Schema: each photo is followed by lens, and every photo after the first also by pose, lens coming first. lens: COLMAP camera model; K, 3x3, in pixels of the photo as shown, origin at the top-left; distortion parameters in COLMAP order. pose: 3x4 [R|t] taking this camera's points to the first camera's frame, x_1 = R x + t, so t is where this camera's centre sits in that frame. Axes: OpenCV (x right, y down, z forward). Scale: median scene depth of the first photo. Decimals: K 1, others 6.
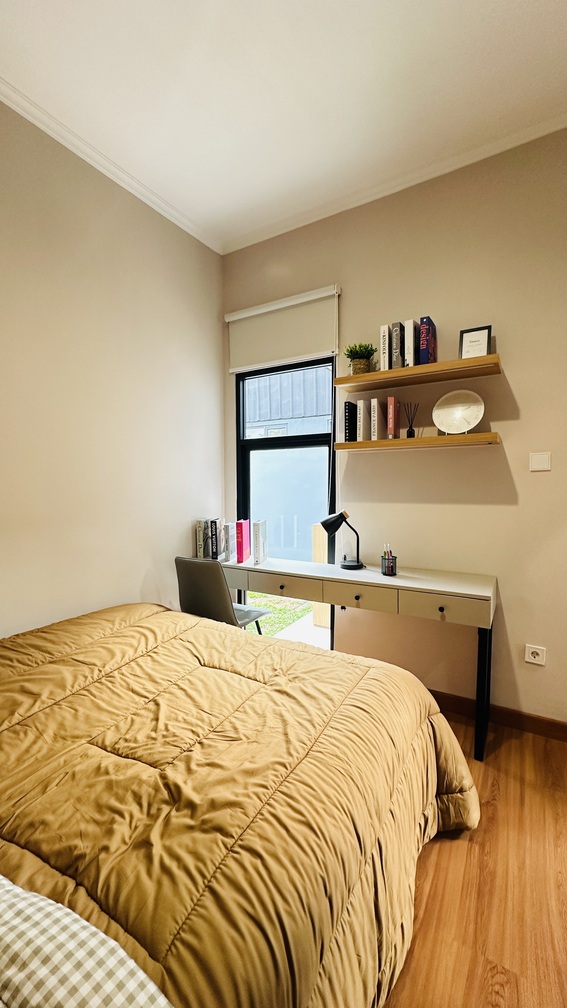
lens RADIAL K [[404.7, 0, 278.2], [0, 404.7, 503.8], [0, 0, 1]] dist [-0.003072, 0.000495]
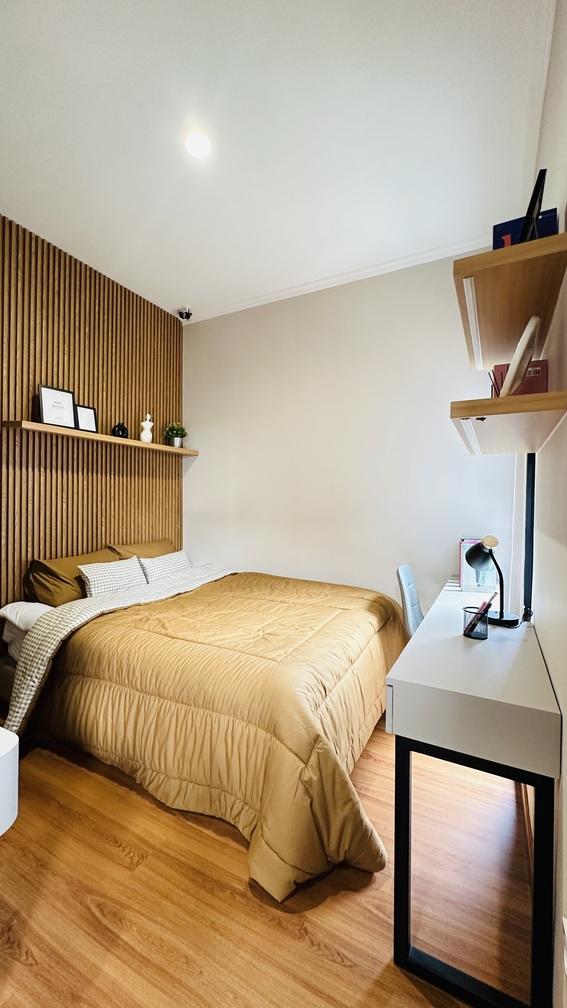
lens RADIAL K [[404.7, 0, 284.6], [0, 404.7, 500.8], [0, 0, 1]] dist [-0.003072, 0.000495]
pose [[0.049308, 0.015961, -0.998656, 1.705258], [-0.064343, 0.997846, 0.012771, -0.056886], [0.996709, 0.063627, 0.050229, 1.212575]]
